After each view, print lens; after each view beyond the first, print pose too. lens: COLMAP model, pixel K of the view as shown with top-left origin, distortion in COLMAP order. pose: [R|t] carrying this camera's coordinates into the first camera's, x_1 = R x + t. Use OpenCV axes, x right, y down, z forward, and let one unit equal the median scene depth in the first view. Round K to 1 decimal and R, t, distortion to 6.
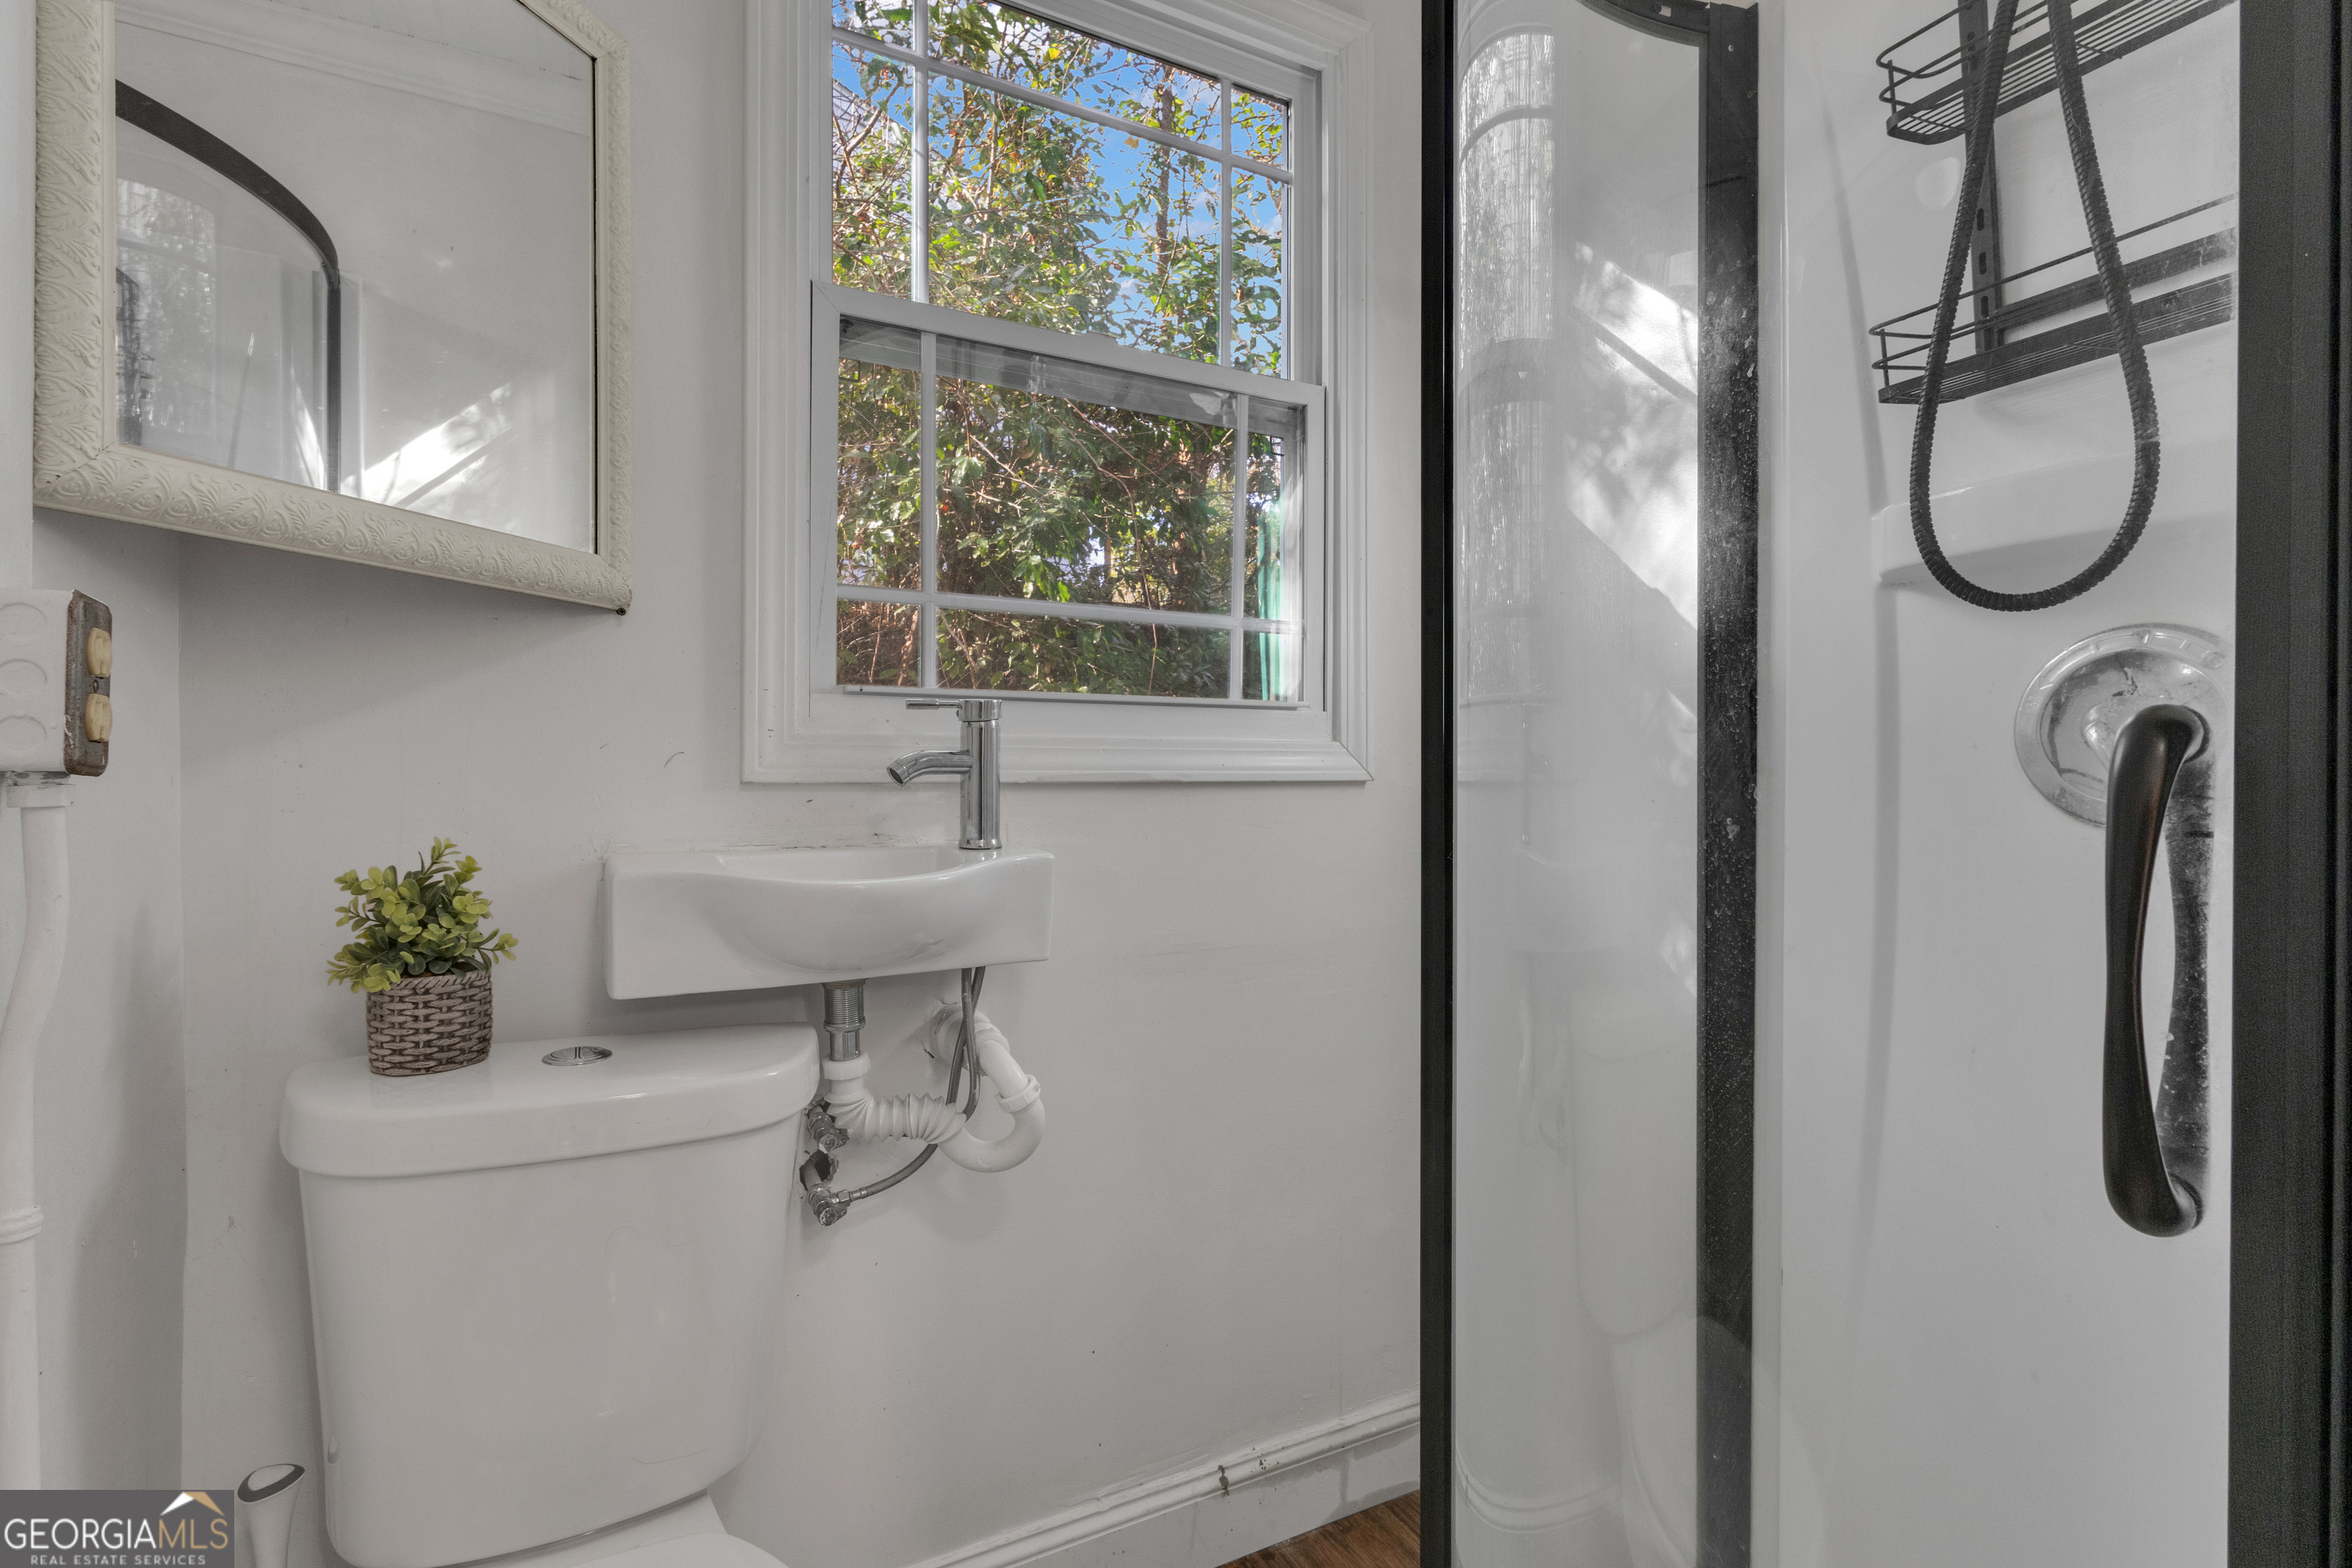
lens RADIAL K [[1081.0, 0, 1176.1], [0, 1081.0, 784.8], [0, 0, 1]] dist [0.003136, 0.000734]
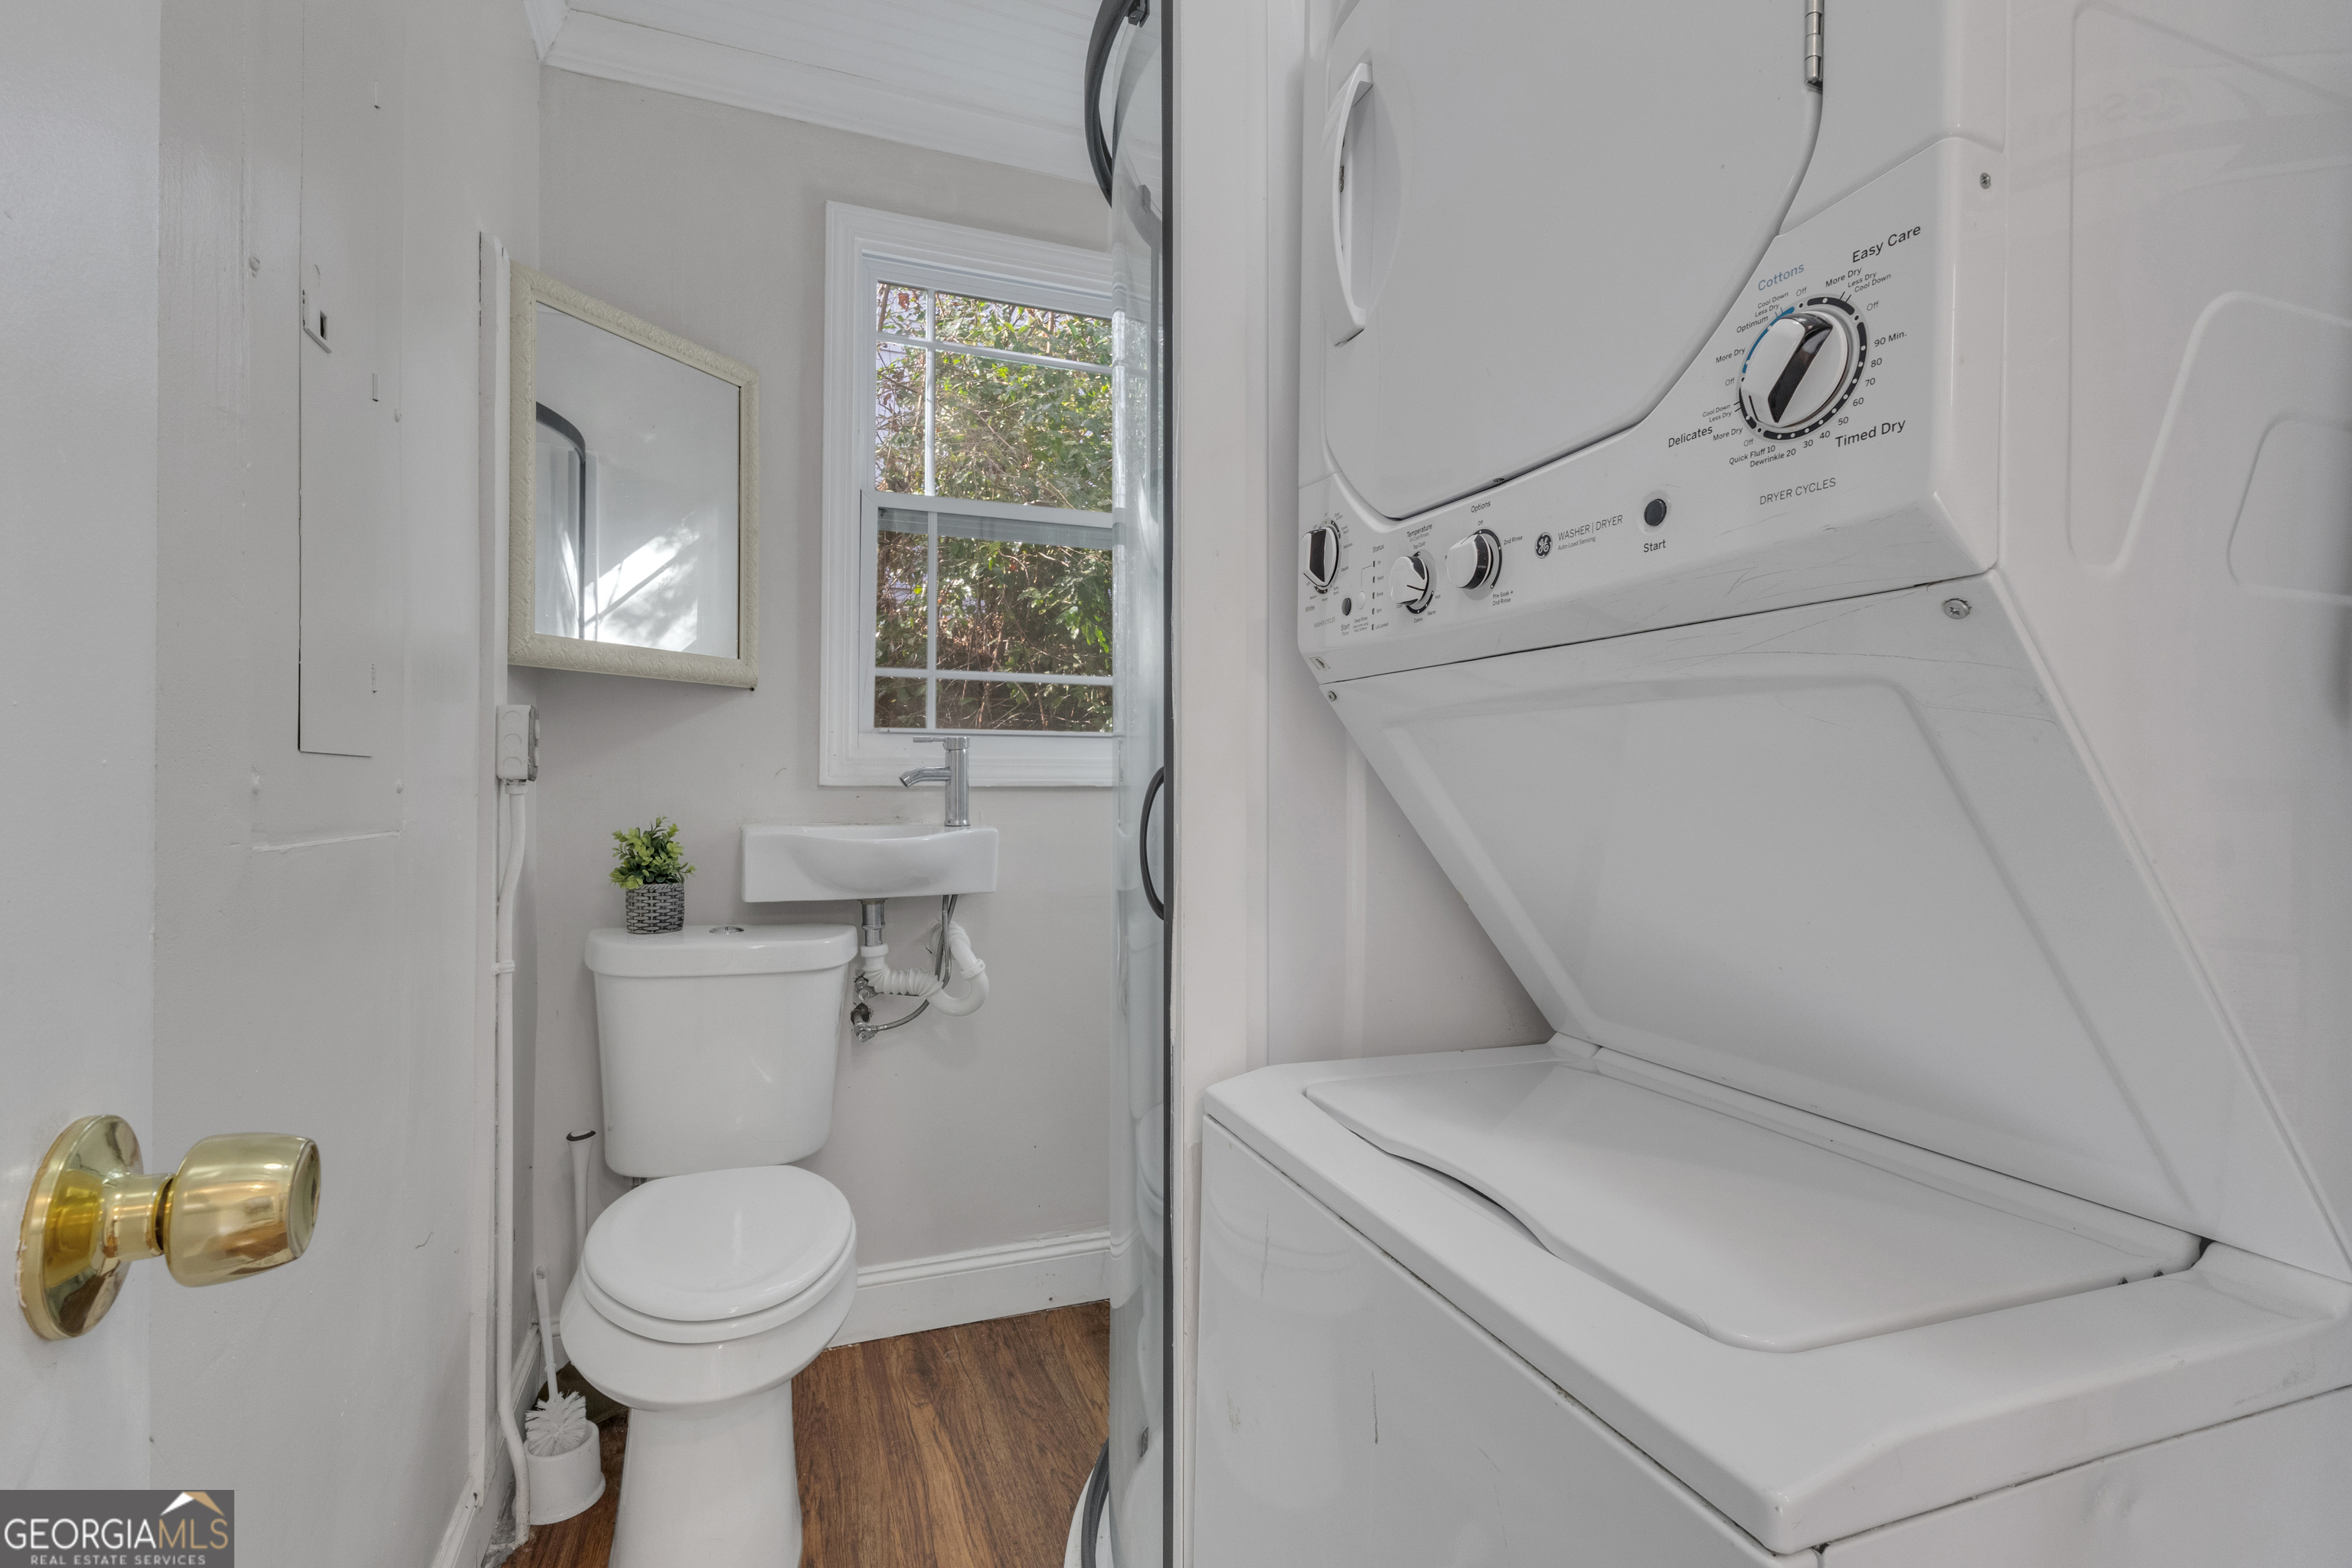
lens RADIAL K [[1081.0, 0, 1173.5], [0, 1081.0, 784.3], [0, 0, 1]] dist [0.003136, 0.000734]
pose [[0.992585, 0.002936, -0.121518, 0.375686], [-0.003683, 0.999976, -0.005918, 0.003936], [0.121498, 0.006322, 0.992572, -0.652799]]
